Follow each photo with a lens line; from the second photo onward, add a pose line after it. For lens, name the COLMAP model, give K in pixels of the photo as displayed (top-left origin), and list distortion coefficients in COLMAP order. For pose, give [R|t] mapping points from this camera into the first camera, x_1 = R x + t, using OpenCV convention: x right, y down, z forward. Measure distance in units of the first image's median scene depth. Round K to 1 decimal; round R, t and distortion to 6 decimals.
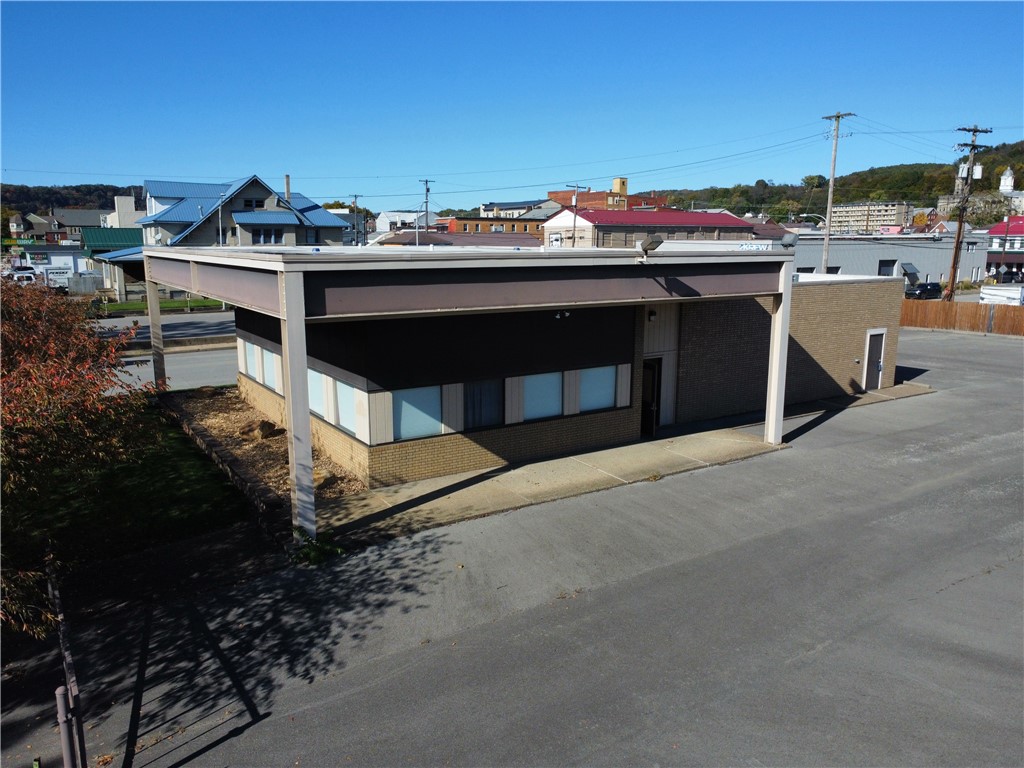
lens RADIAL K [[766.1, 0, 515.8], [0, 766.1, 385.4], [0, 0, 1]] dist [0.004952, -0.007331]
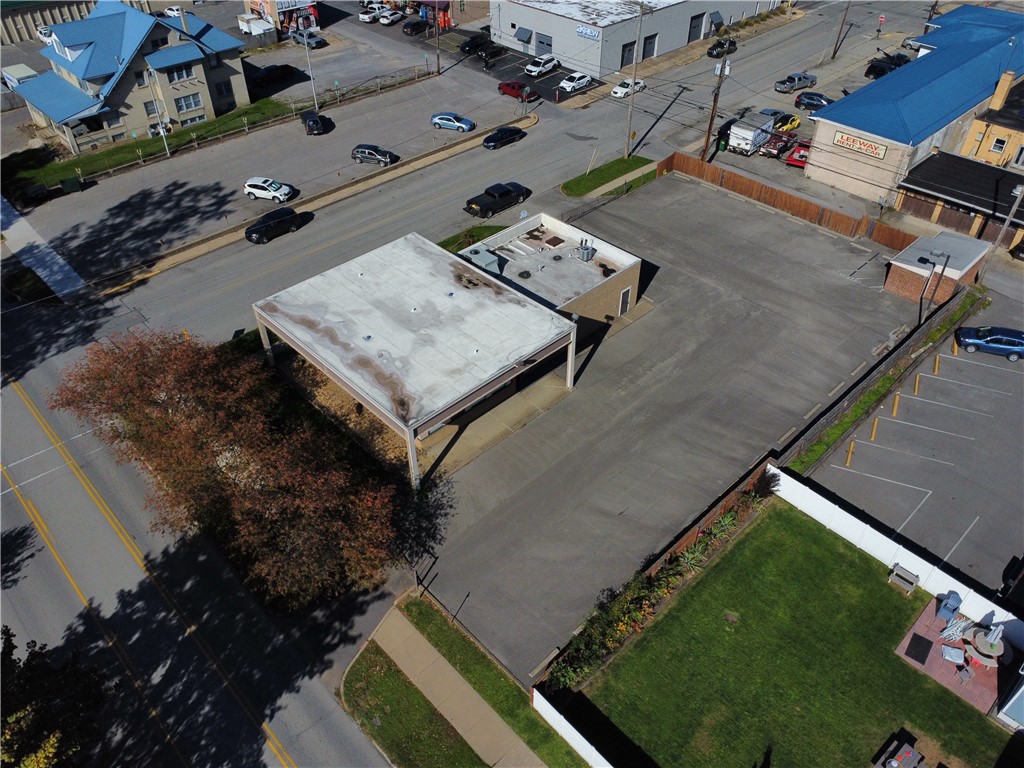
lens RADIAL K [[766.1, 0, 516.9], [0, 766.1, 387.2], [0, 0, 1]] dist [0.004952, -0.007331]
pose [[0.980497, -0.128922, 0.148341, -0.204796], [0.036396, 0.860837, 0.507578, -1.257779], [-0.193135, -0.492279, 0.848740, -1.114980]]
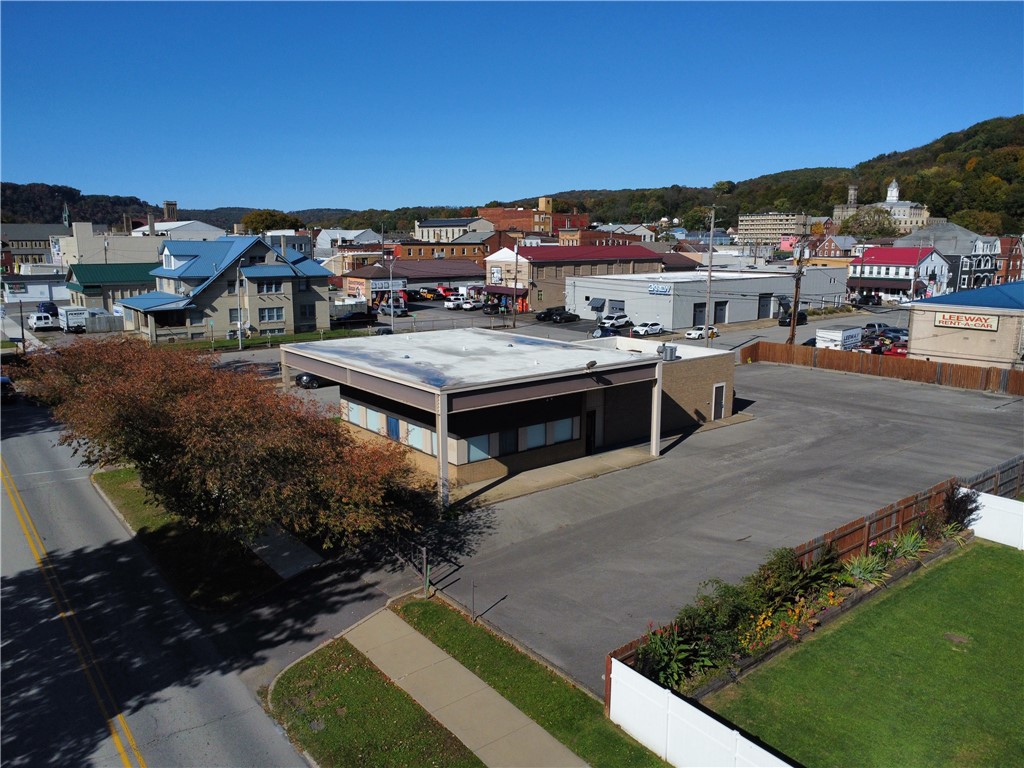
lens RADIAL K [[766.1, 0, 516.2], [0, 766.1, 388.5], [0, 0, 1]] dist [0.004952, -0.007331]
pose [[0.994959, -0.019831, 0.098307, -0.198528], [0.019164, 0.999787, 0.007722, -0.119386], [-0.098439, -0.005799, 0.995126, -0.899697]]
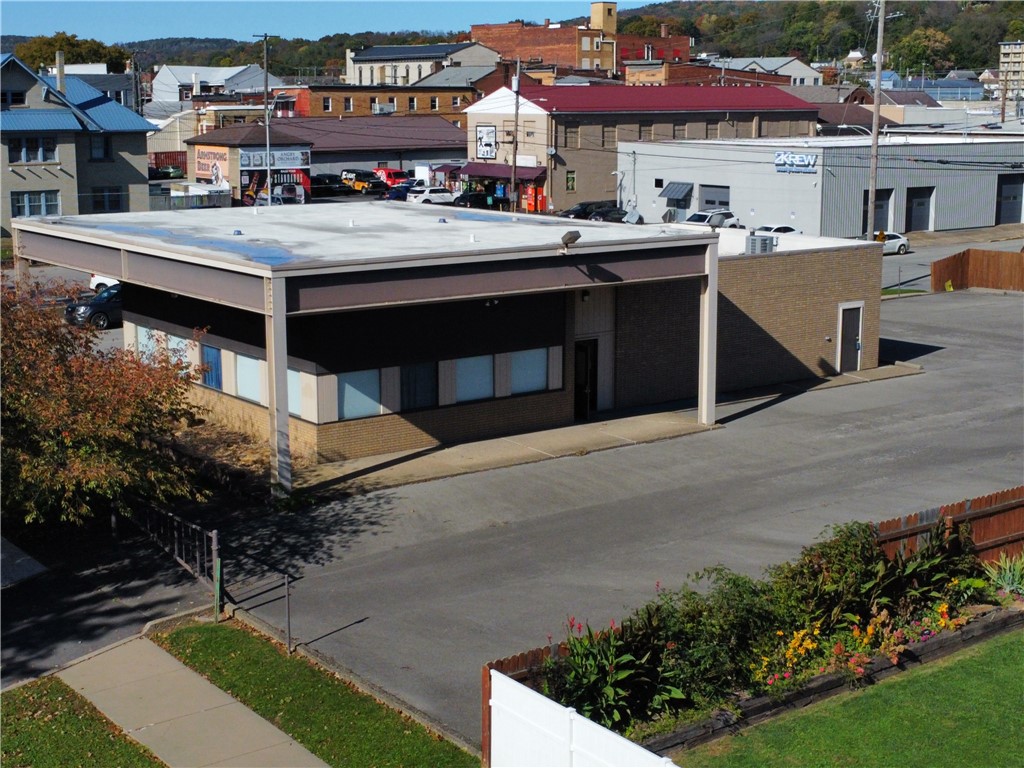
lens RADIAL K [[1535.6, 0, 521.1], [0, 1535.6, 383.9], [0, 0, 1]] dist [-0.005454, 0.000000]
pose [[0.997375, -0.014114, 0.071025, -0.047741], [0.014276, 0.999897, -0.001782, 0.025253], [-0.070992, 0.002792, 0.997473, -1.038935]]
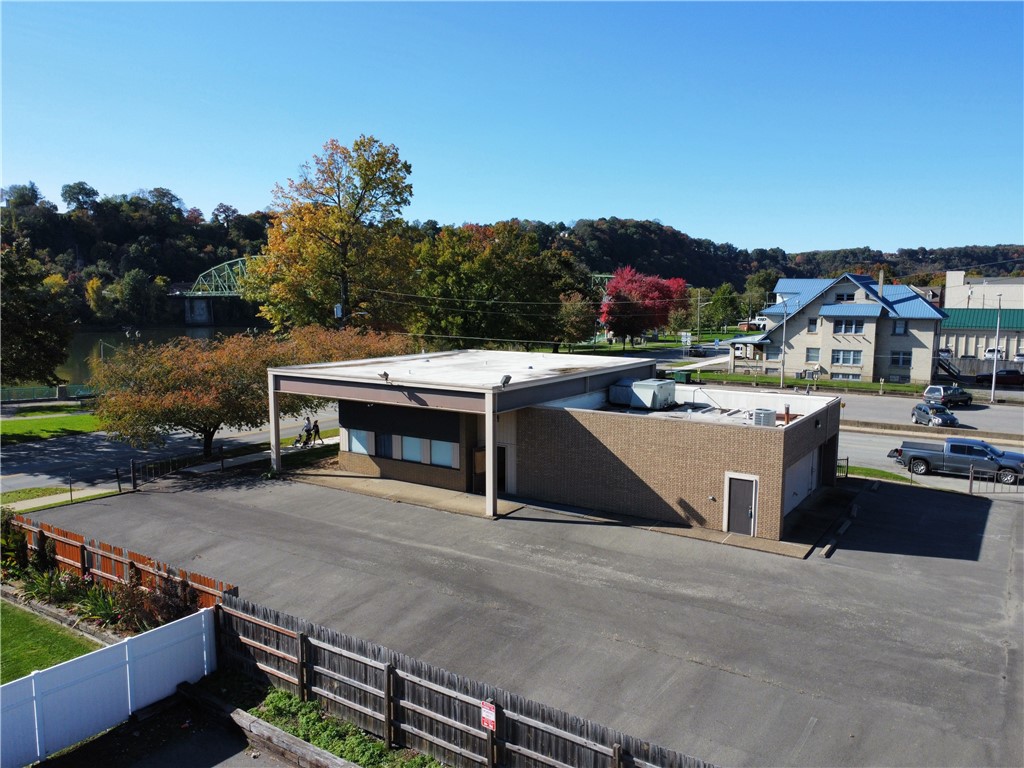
lens RADIAL K [[766.1, 0, 517.8], [0, 766.1, 390.4], [0, 0, 1]] dist [0.004952, -0.007331]
pose [[0.401357, 0.111620, -0.909095, 1.782362], [-0.172656, 0.983973, 0.044587, -0.248838], [0.899501, 0.139065, 0.414196, 0.435261]]
